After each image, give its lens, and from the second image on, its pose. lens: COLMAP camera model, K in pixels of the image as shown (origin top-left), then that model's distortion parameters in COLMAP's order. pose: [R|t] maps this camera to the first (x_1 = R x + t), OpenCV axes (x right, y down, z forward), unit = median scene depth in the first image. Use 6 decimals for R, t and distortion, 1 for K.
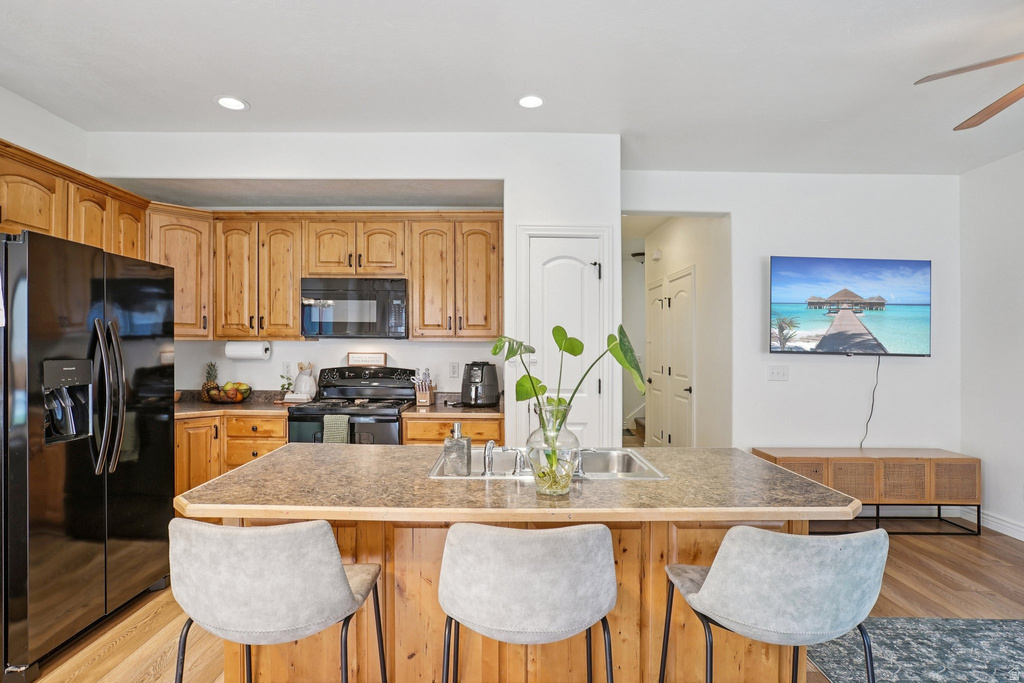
lens RADIAL K [[535.7, 0, 506.6], [0, 535.7, 354.7], [0, 0, 1]] dist [-0.047076, 0.019335]
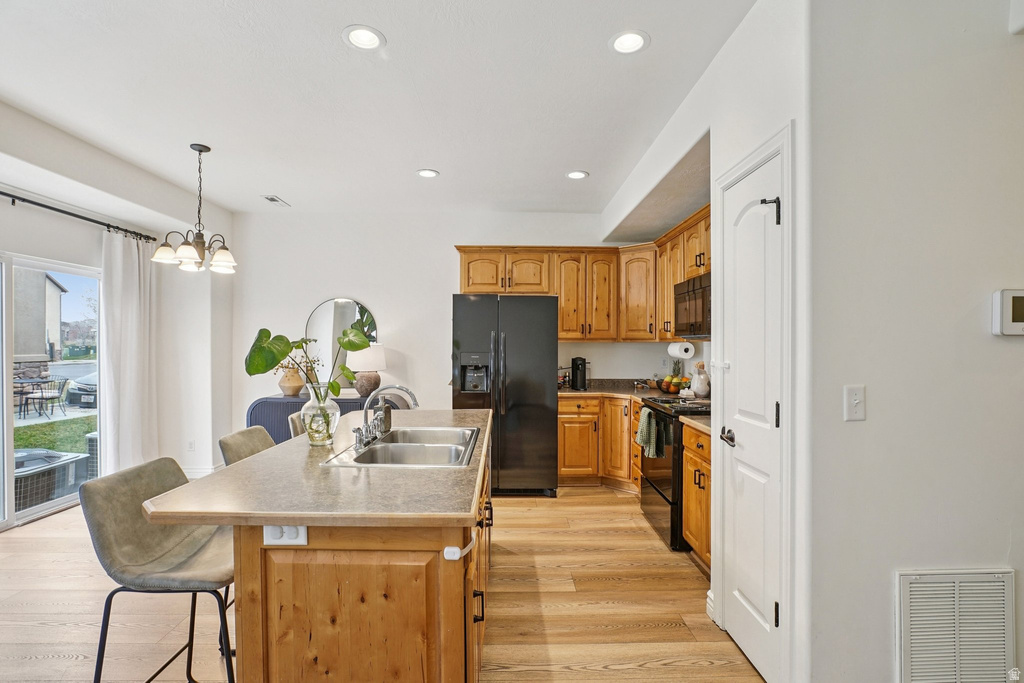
lens RADIAL K [[476.3, 0, 520.3], [0, 476.3, 348.5], [0, 0, 1]] dist [-0.050515, 0.015542]
pose [[0.033335, 0.000878, -0.999444, 0.604393], [-0.016853, 0.999858, 0.000316, -0.006539], [0.999302, 0.016833, 0.033345, 0.660141]]
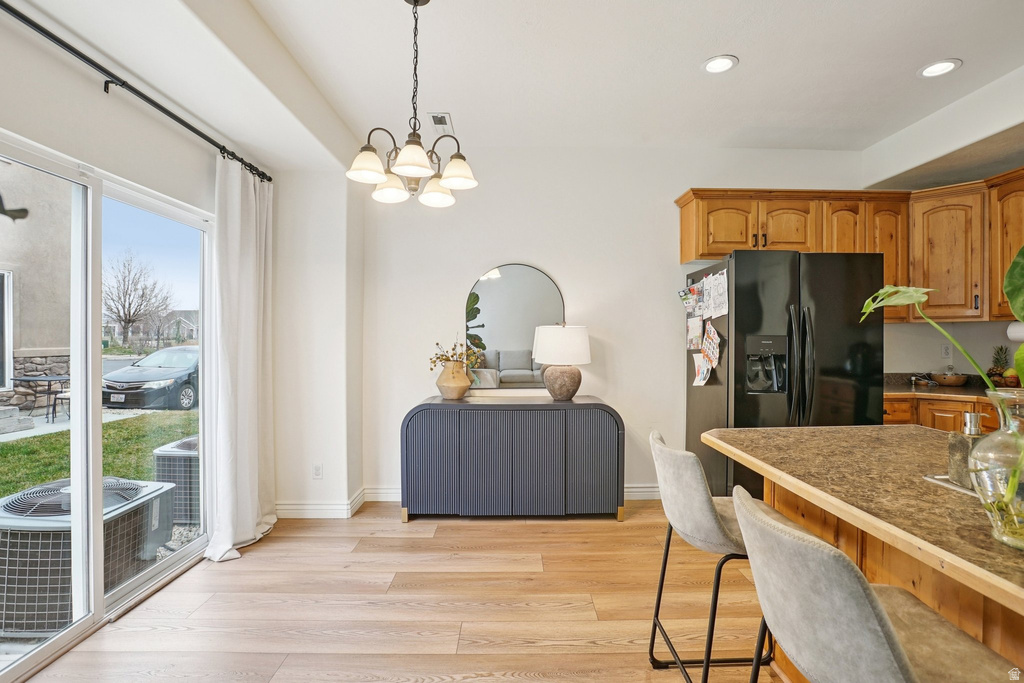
lens RADIAL K [[483.5, 0, 518.2], [0, 483.5, 337.8], [0, 0, 1]] dist [-0.052347, 0.018911]
pose [[0.016967, -0.008247, -0.999822, 0.243823], [-0.012278, 0.999889, -0.008456, 0.019255], [0.999781, 0.012420, 0.016864, 0.186446]]
